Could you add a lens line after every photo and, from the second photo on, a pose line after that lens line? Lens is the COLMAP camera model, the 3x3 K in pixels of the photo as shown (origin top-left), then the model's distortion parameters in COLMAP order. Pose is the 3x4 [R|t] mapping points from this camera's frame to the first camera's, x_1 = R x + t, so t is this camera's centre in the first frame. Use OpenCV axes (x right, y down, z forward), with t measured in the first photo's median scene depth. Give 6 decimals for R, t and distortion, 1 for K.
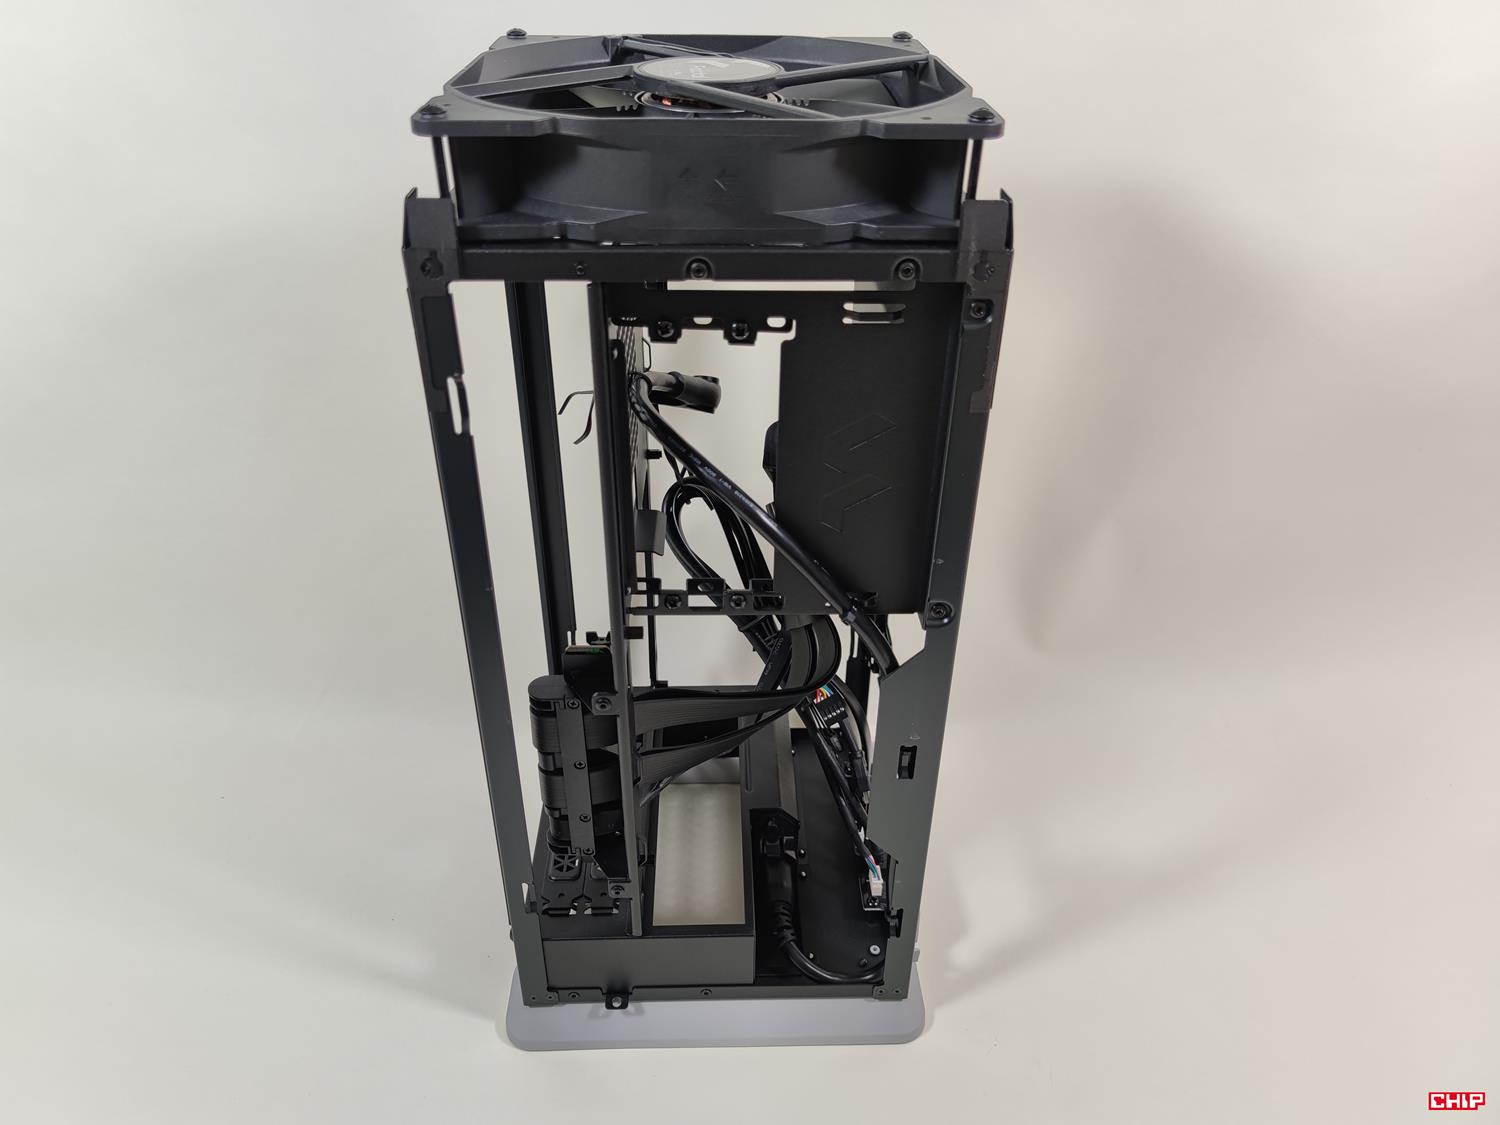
lens RADIAL K [[1111.2, 0, 751.0], [0, 1111.2, 567.2], [0, 0, 1]] dist [0.026672, -0.048001]
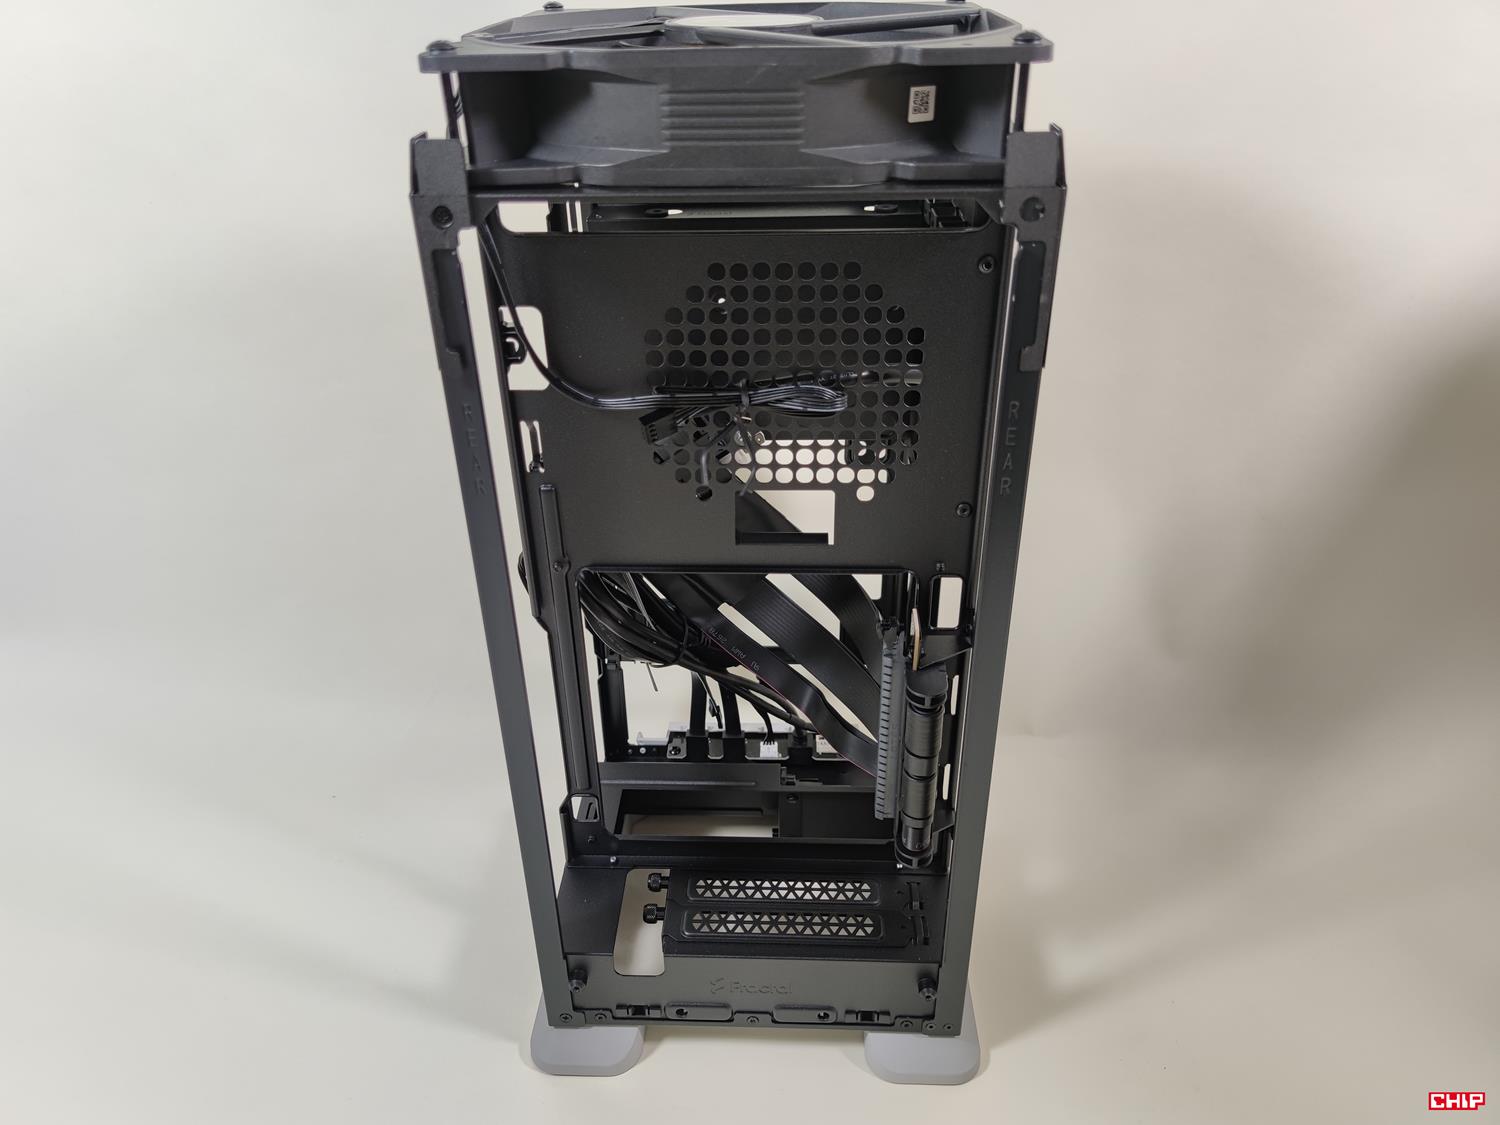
lens RADIAL K [[1111.2, 0, 746.6], [0, 1111.2, 562.1], [0, 0, 1]] dist [0.026672, -0.048001]
pose [[0.997134, 0.009495, -0.075056, 0.039826], [-0.012913, 0.998895, -0.045193, 0.055578], [0.074544, 0.046033, 0.996155, 0.074181]]
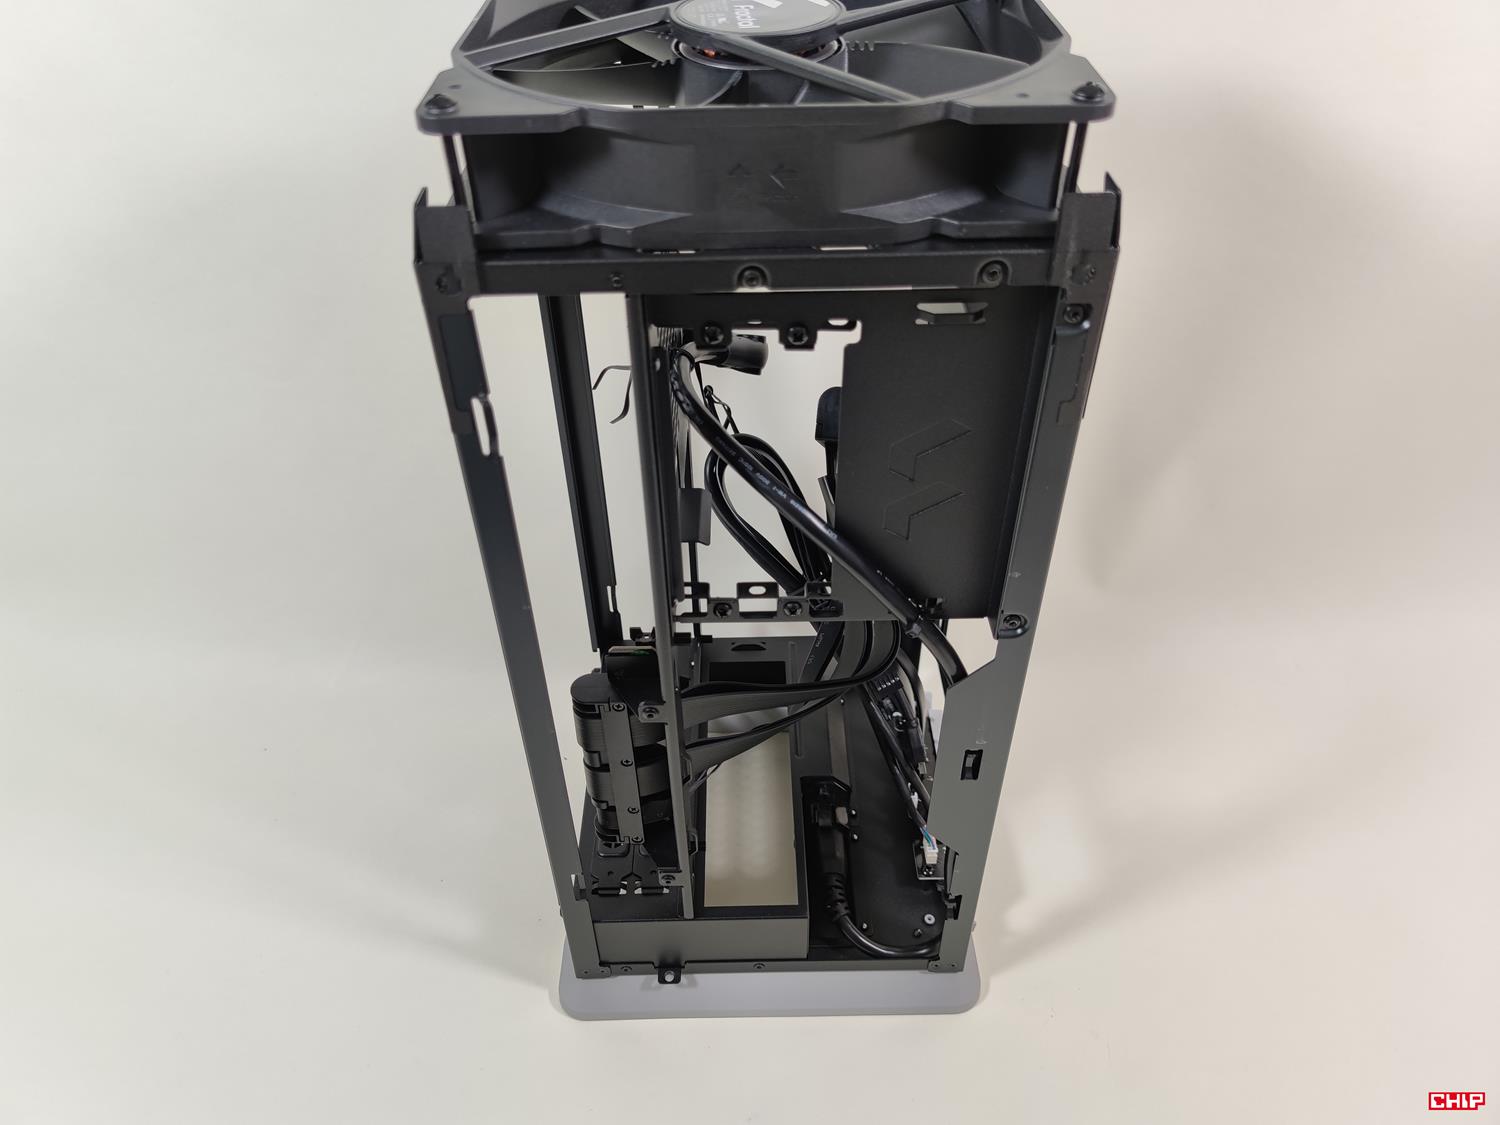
lens RADIAL K [[1111.2, 0, 744.4], [0, 1111.2, 568.3], [0, 0, 1]] dist [0.026672, -0.048001]
pose [[0.999349, -0.007540, -0.035270, -0.020441], [0.012318, 0.990456, 0.137280, -0.137368], [0.033898, -0.137625, 0.989904, 0.091205]]
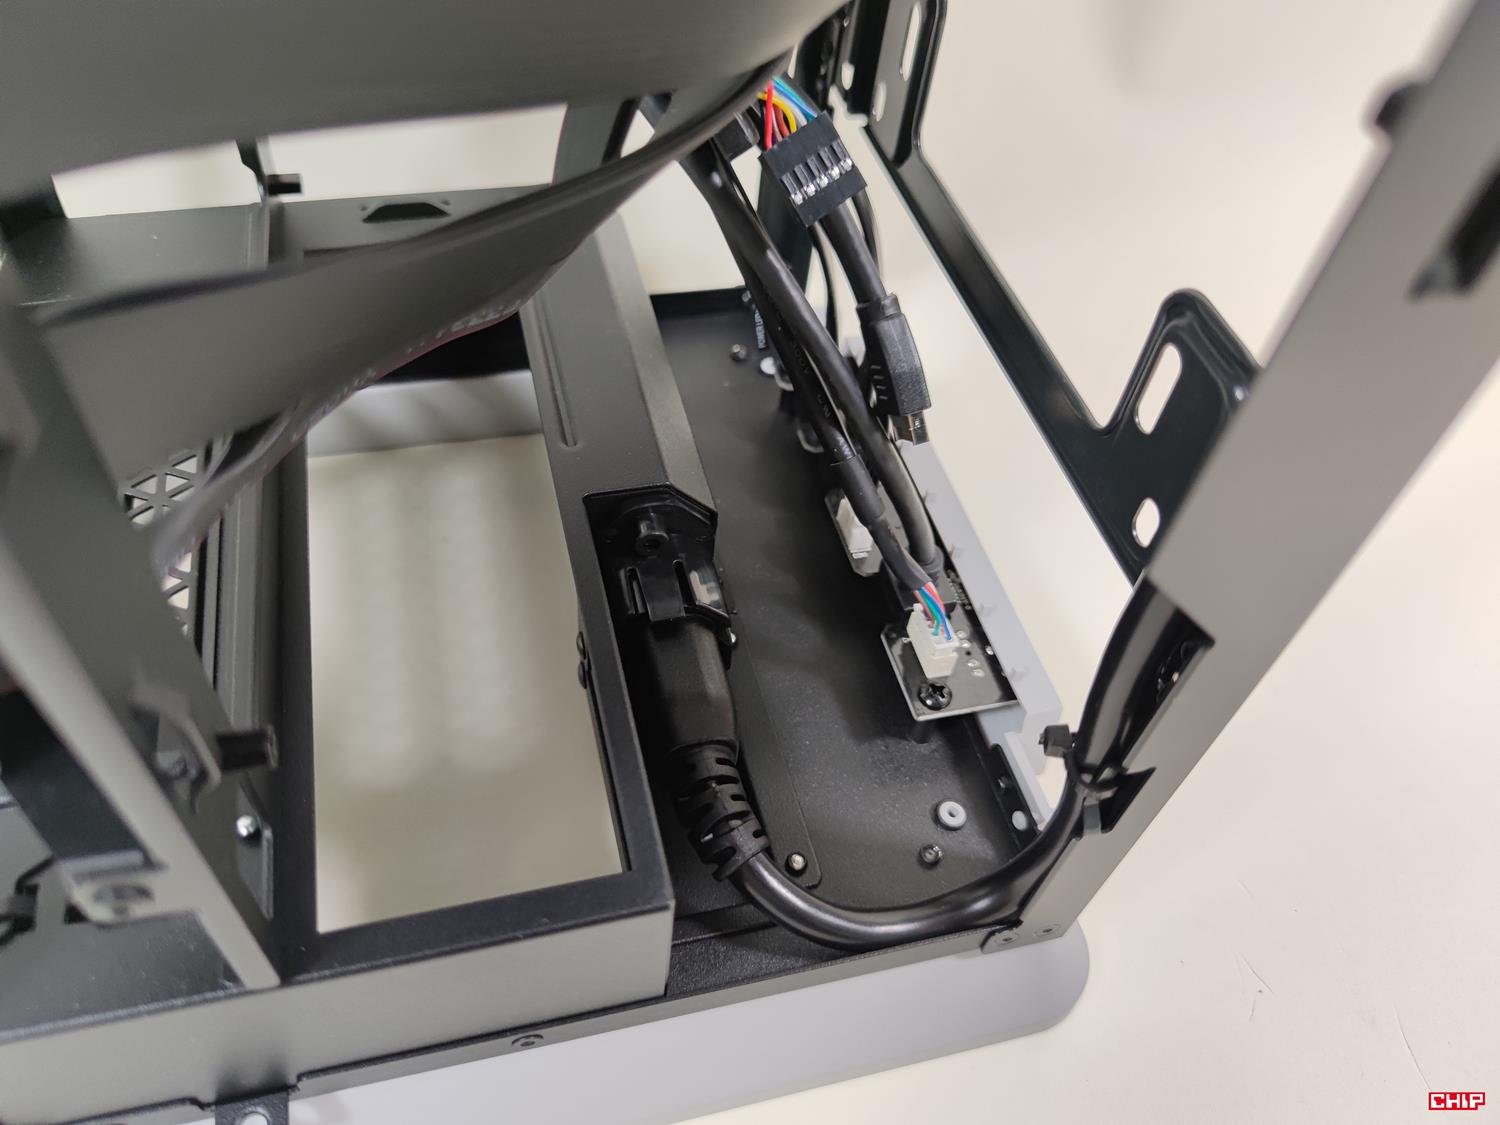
lens RADIAL K [[1111.2, 0, 735.1], [0, 1111.2, 566.8], [0, 0, 1]] dist [0.026672, -0.048001]
pose [[0.975819, -0.124409, 0.179722, -0.028555], [0.063230, 0.947733, 0.312737, 0.189252], [-0.209236, -0.293811, 0.932682, 0.940950]]
